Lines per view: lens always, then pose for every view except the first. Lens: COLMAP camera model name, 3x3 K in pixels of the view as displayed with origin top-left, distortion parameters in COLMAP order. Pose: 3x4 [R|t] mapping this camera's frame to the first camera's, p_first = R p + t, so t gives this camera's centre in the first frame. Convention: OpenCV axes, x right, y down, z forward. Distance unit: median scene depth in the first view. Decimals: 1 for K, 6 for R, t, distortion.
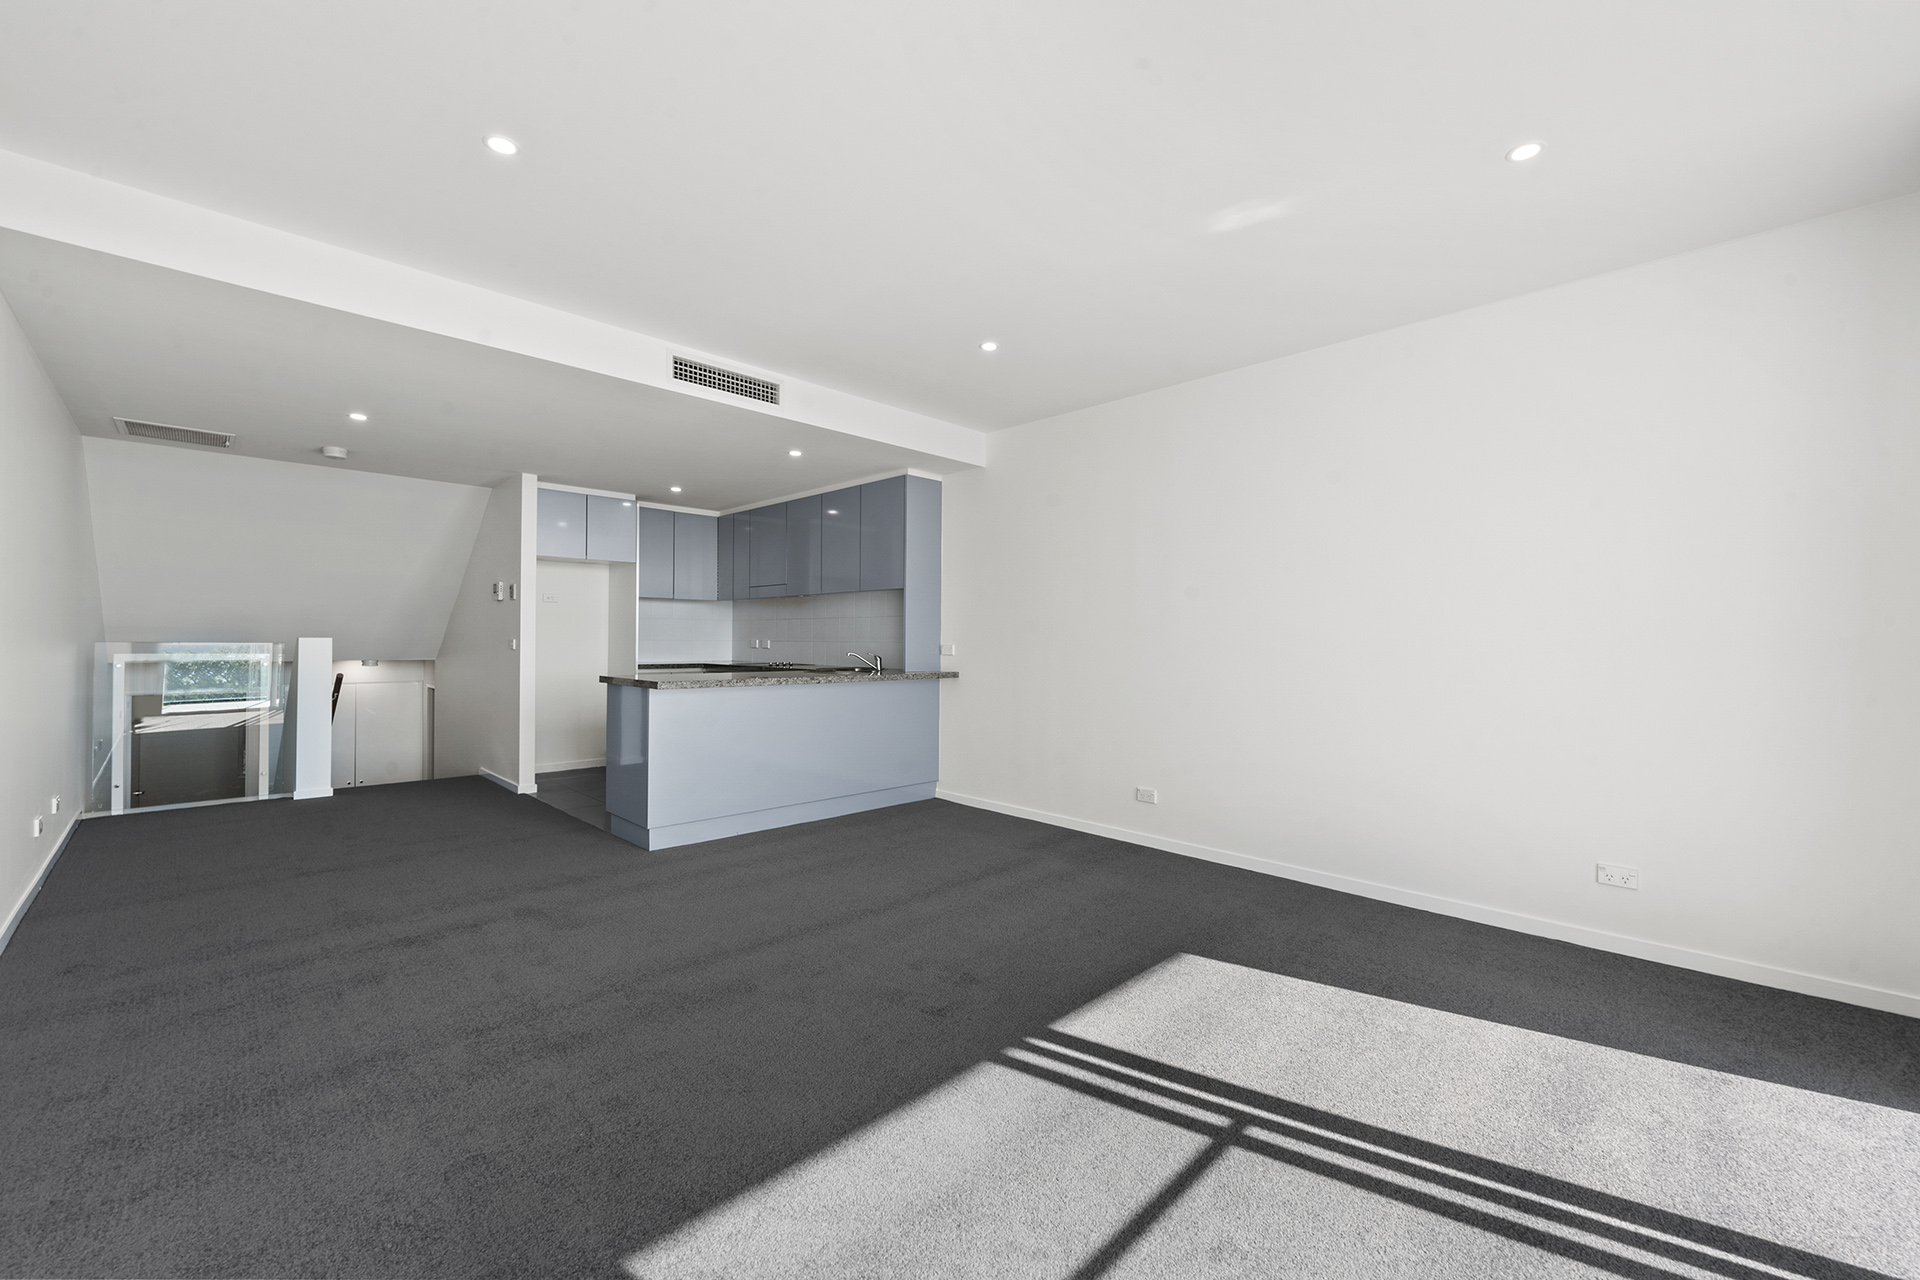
lens RADIAL K [[772.3, 0, 969.8], [0, 772.3, 639.9], [0, 0, 1]] dist [0.002338, -0.001850]
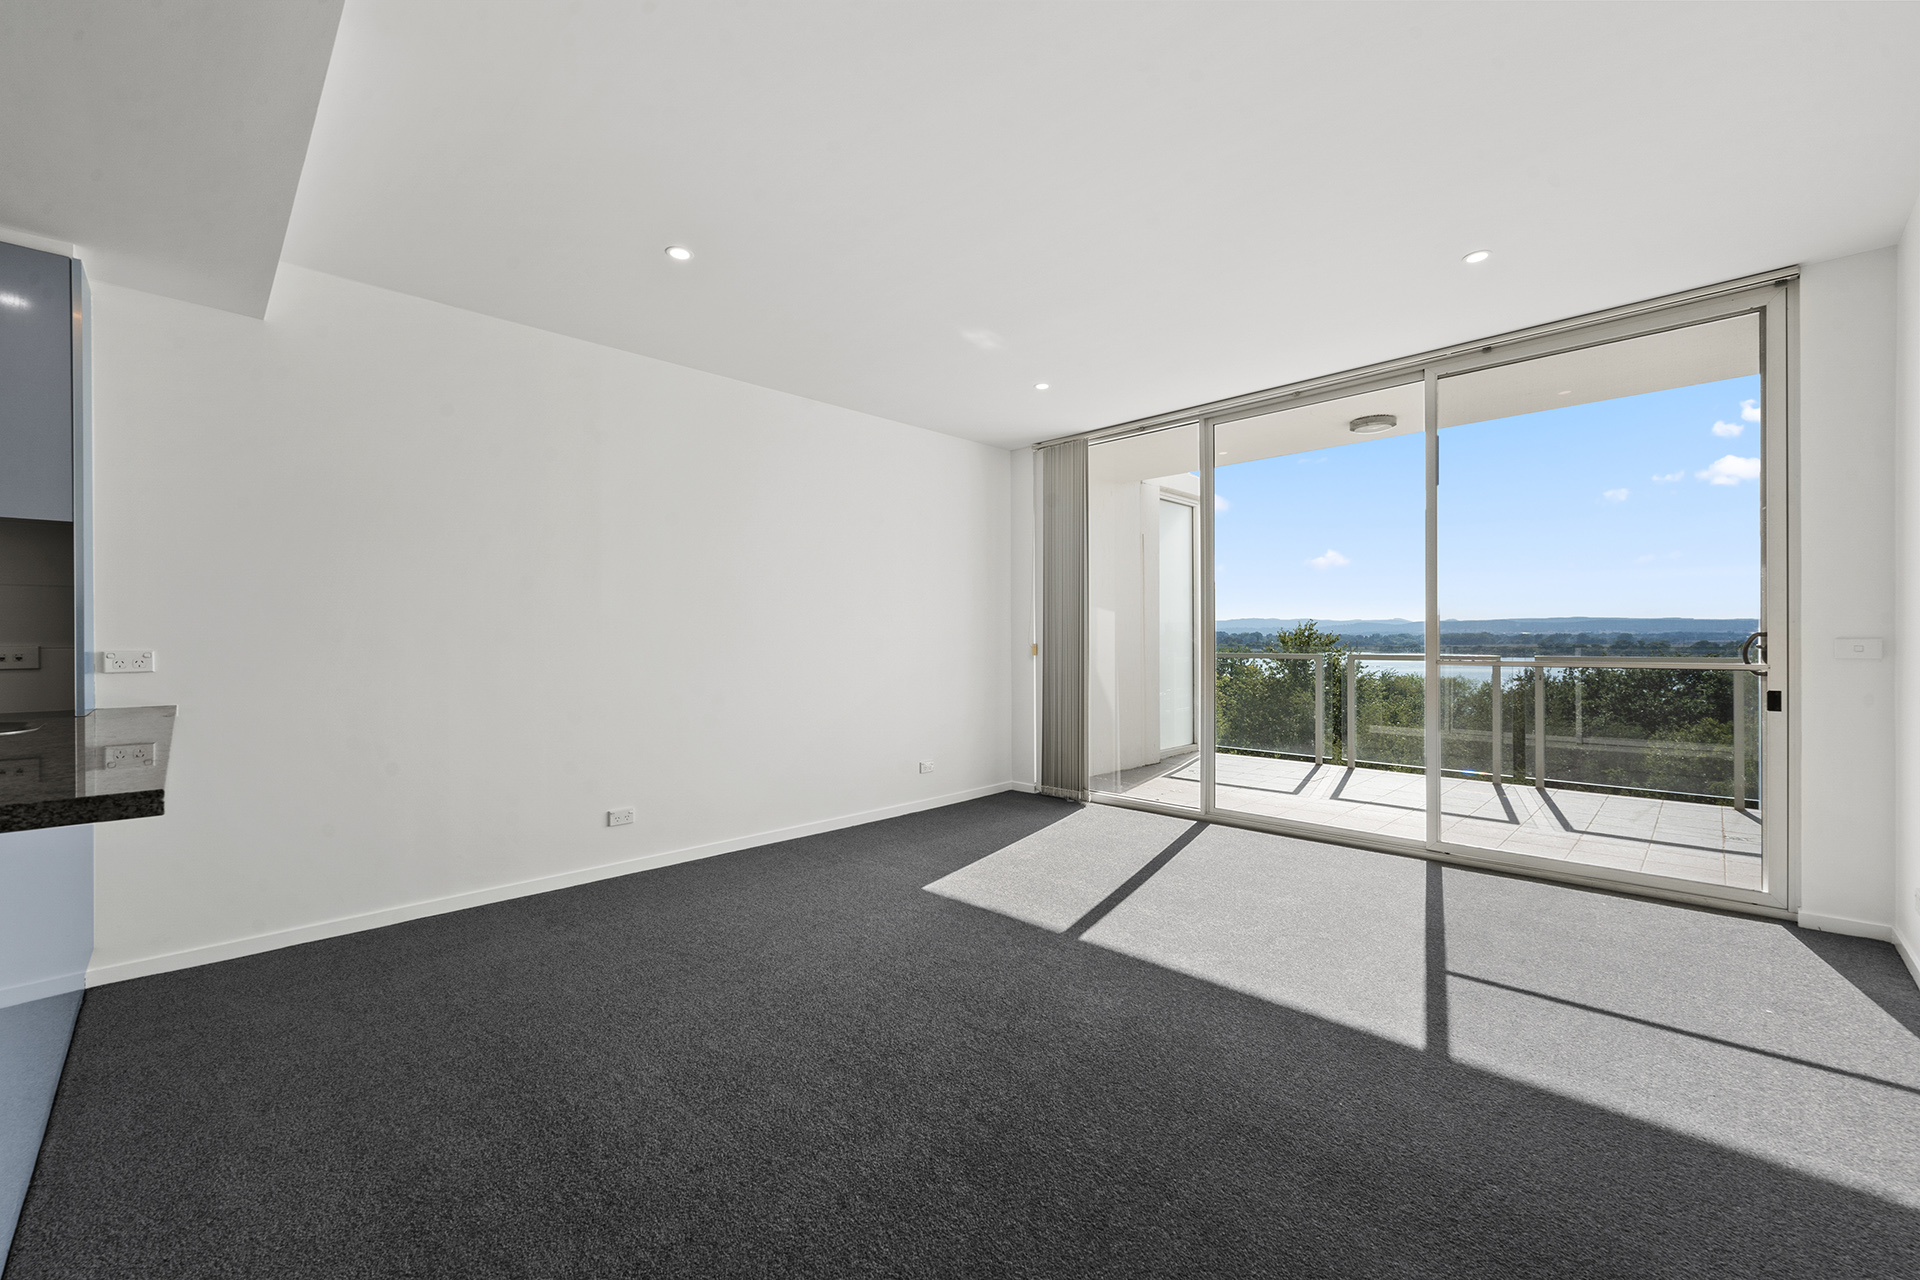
lens RADIAL K [[772.3, 0, 962.6], [0, 772.3, 623.3], [0, 0, 1]] dist [0.002338, -0.001850]
pose [[-0.005020, 0.009094, 0.999946, -0.490426], [0.005416, 0.999944, -0.009067, -0.003481], [-0.999973, 0.005370, -0.005069, 0.479067]]
